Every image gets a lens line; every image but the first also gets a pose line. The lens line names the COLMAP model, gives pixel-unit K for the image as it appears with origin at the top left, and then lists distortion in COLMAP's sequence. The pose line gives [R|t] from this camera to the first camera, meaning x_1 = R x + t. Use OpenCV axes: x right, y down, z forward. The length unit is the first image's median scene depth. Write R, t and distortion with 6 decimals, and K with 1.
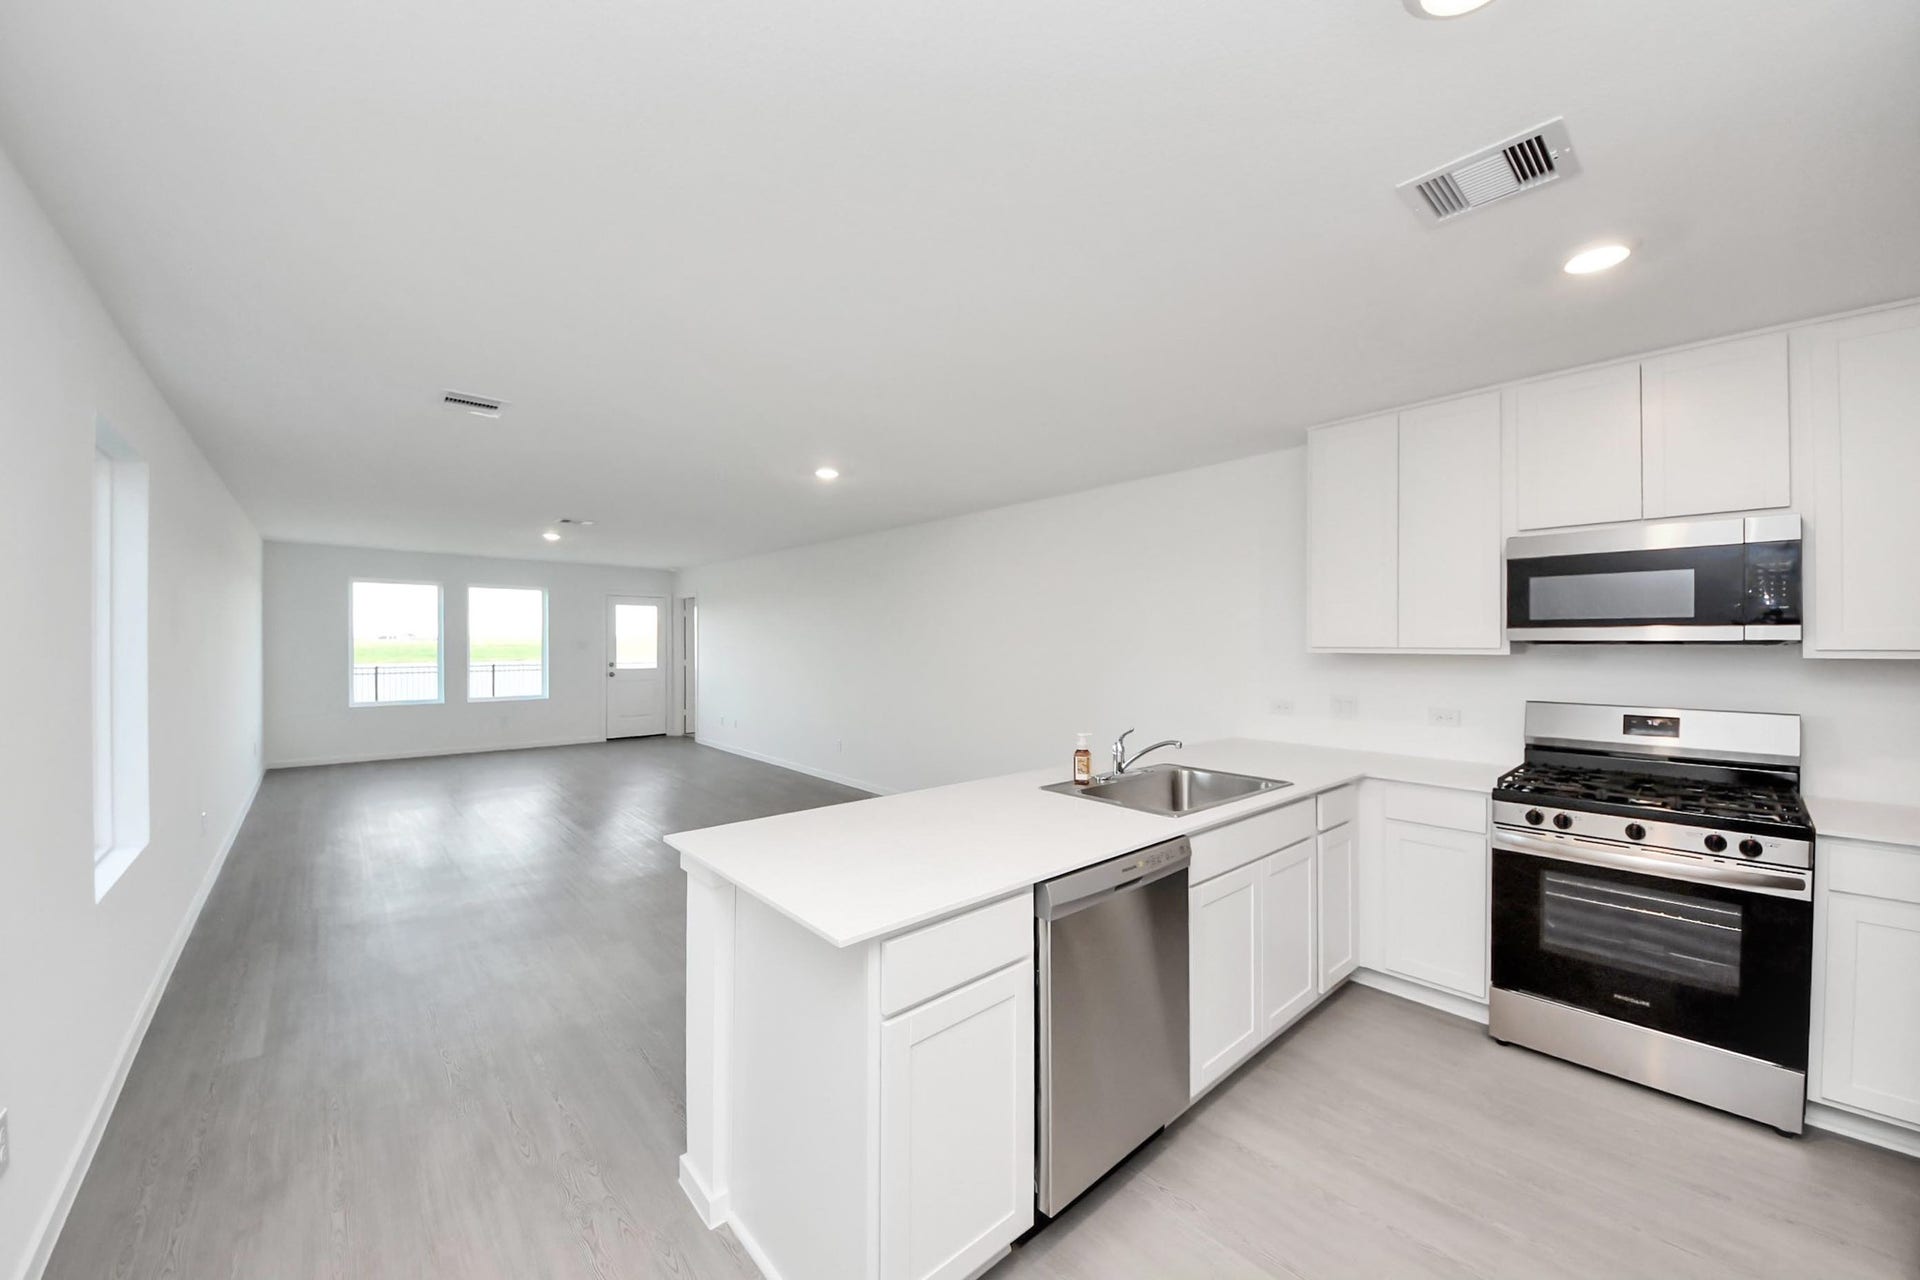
lens RADIAL K [[686.7, 0, 964.0], [0, 686.7, 643.6], [0, 0, 1]] dist [0.013443, -0.012522]
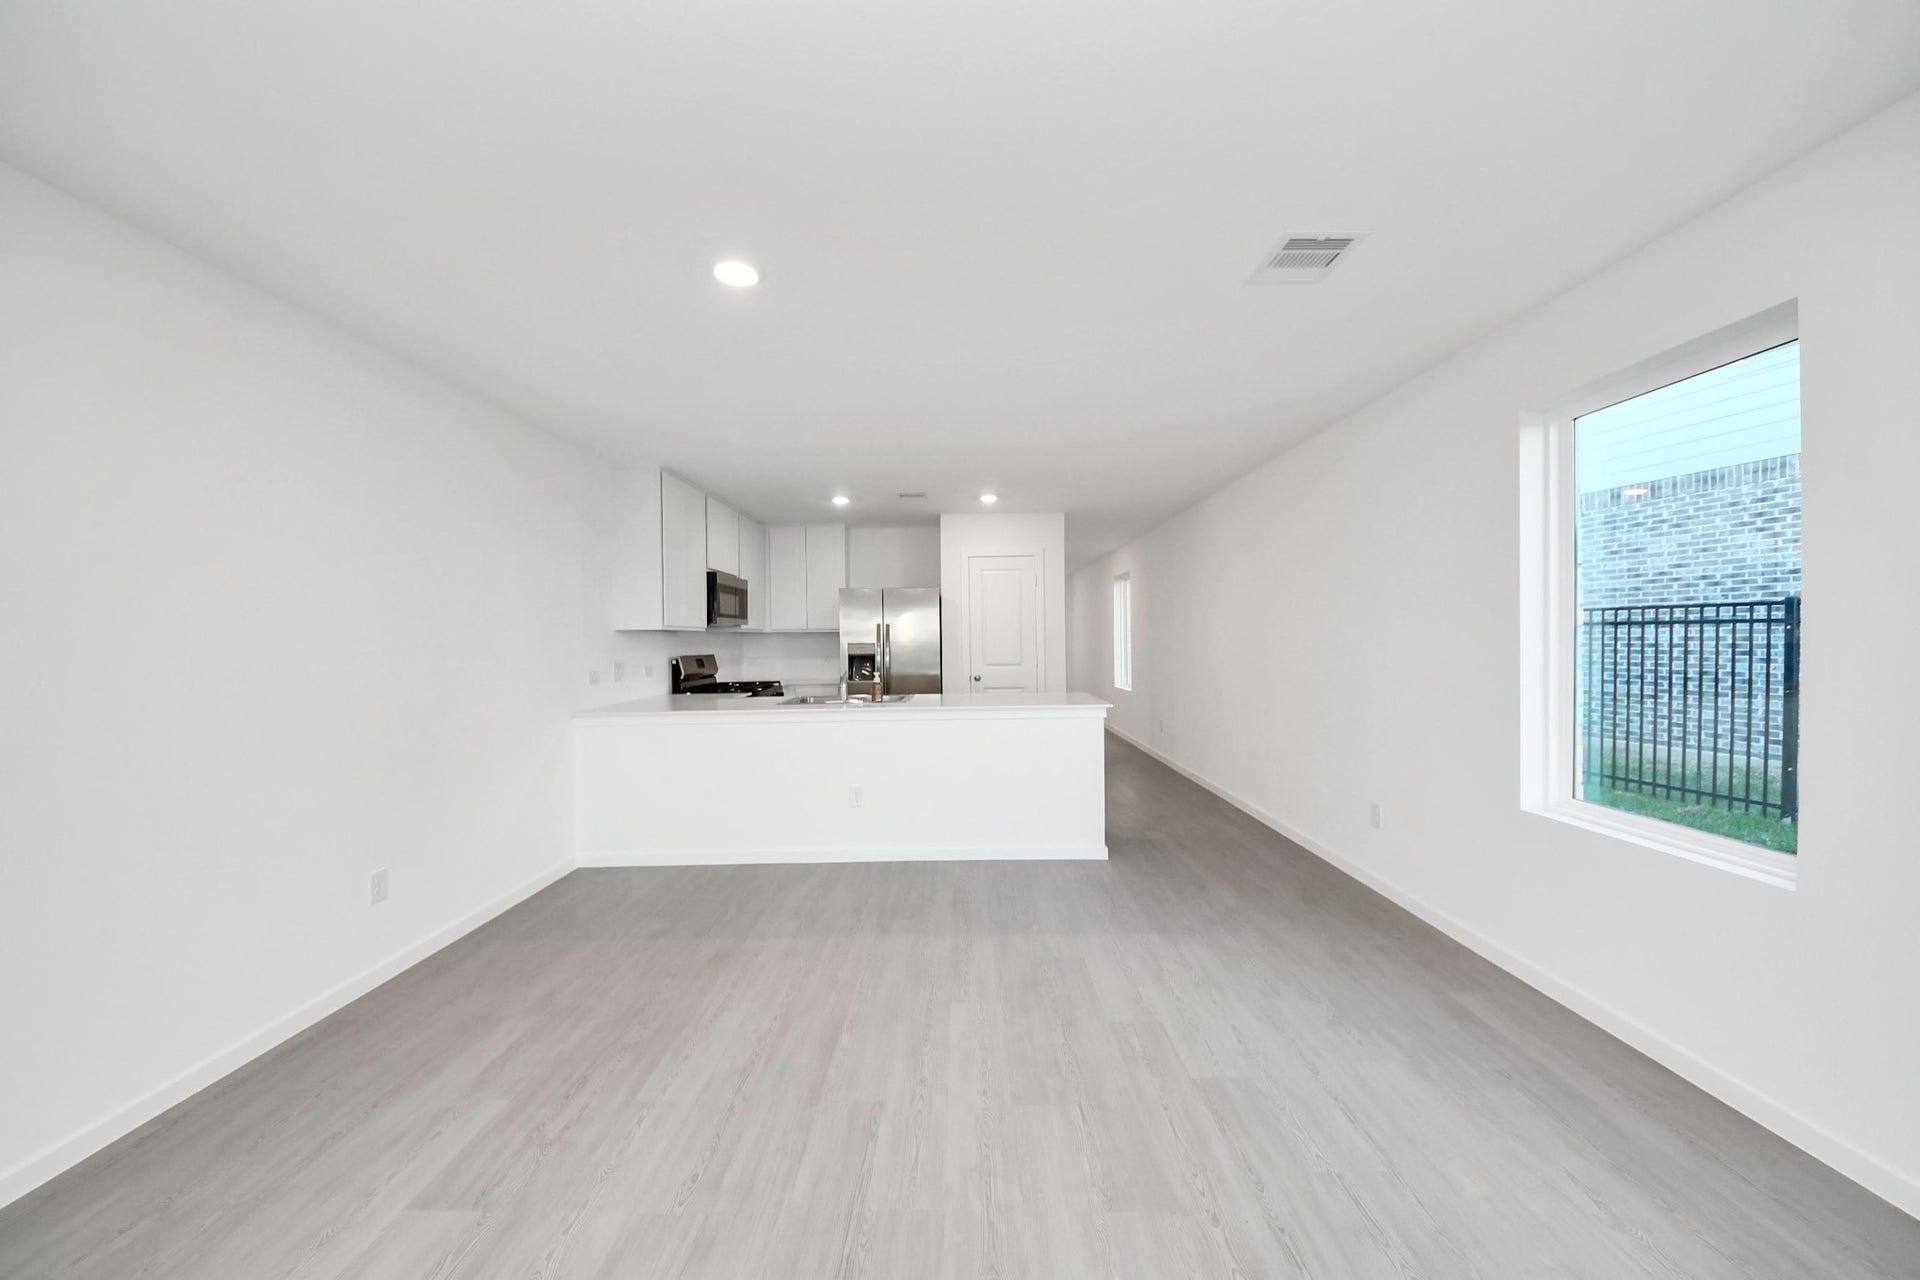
lens RADIAL K [[686.7, 0, 964.0], [0, 686.7, 643.6], [0, 0, 1]] dist [0.013443, -0.012522]
pose [[-0.747198, -0.004499, 0.664586, -1.087083], [-0.001618, 0.999986, 0.004951, 0.044486], [-0.664600, 0.002624, -0.747195, 2.121000]]
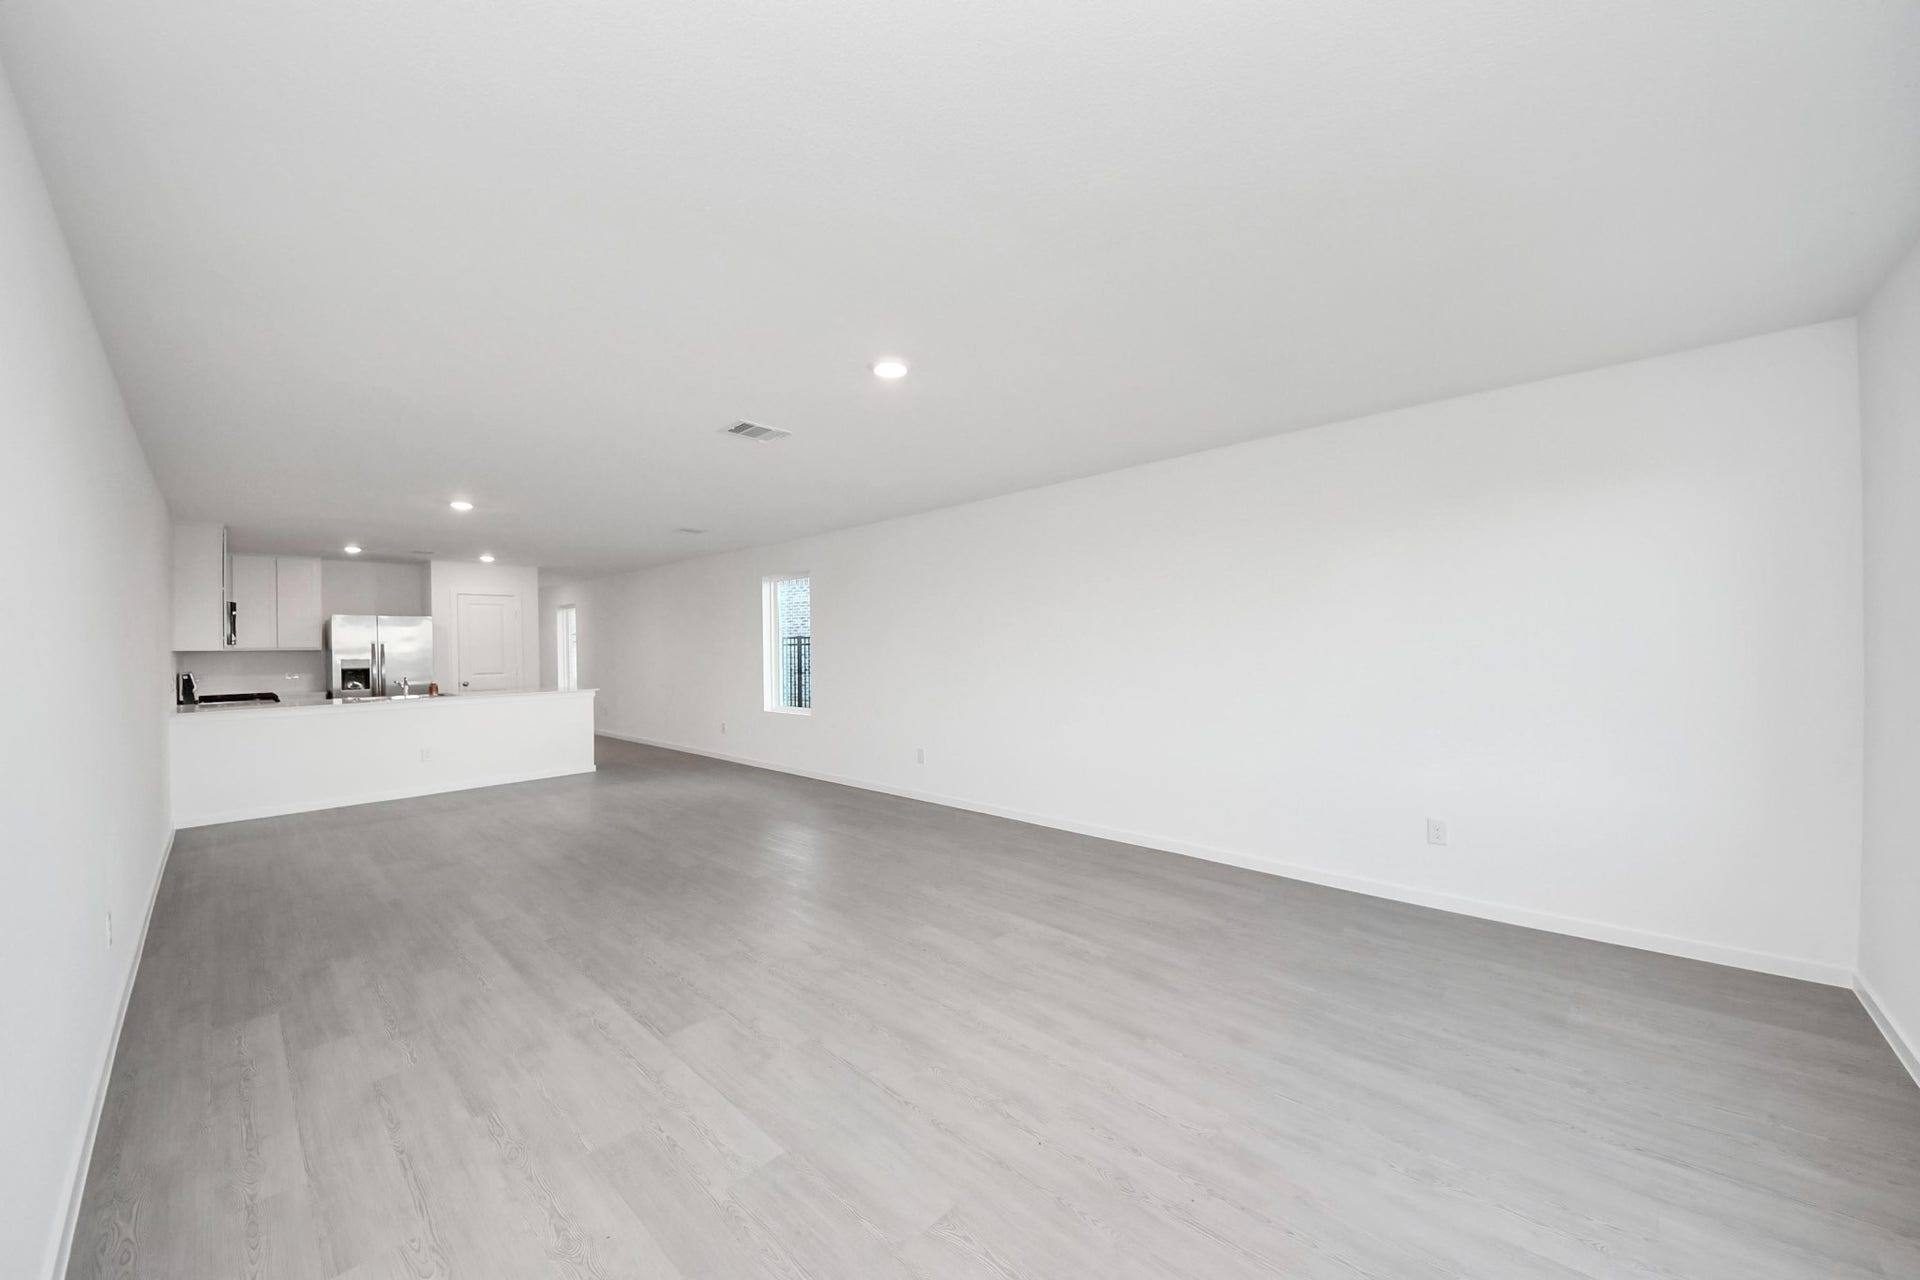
lens RADIAL K [[686.7, 0, 964.0], [0, 686.7, 643.6], [0, 0, 1]] dist [0.013443, -0.012522]
pose [[-0.996940, 0.002607, -0.078132, -1.627282], [0.003248, 0.999962, -0.008076, 0.018003], [0.078108, -0.008305, -0.996910, 3.774953]]
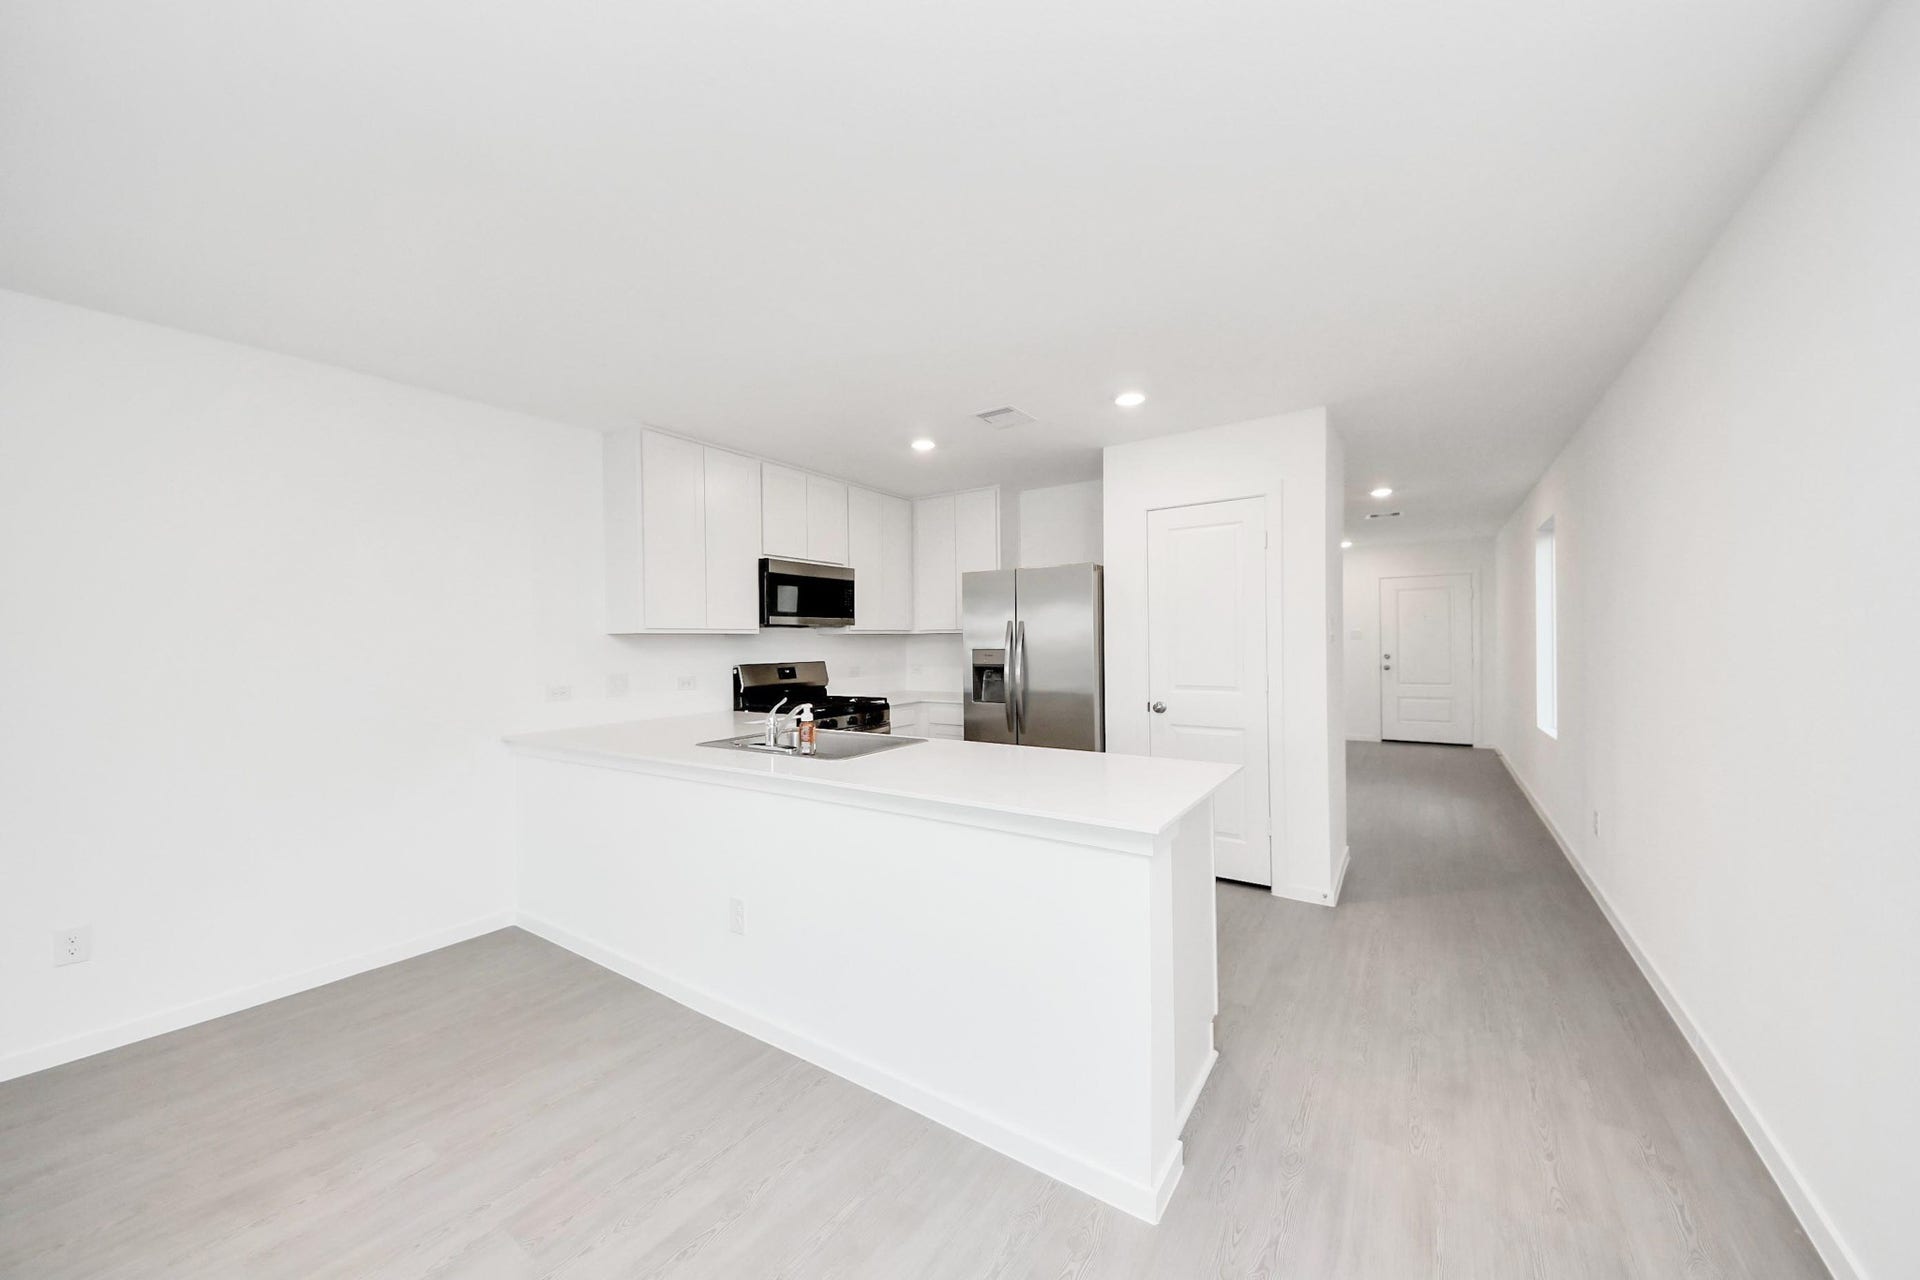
lens RADIAL K [[686.7, 0, 964.0], [0, 686.7, 643.6], [0, 0, 1]] dist [0.013443, -0.012522]
pose [[-0.249524, -0.007175, 0.968342, -0.831457], [-0.000384, 0.999973, 0.007311, 0.029418], [-0.968368, 0.001452, -0.249520, 1.020748]]
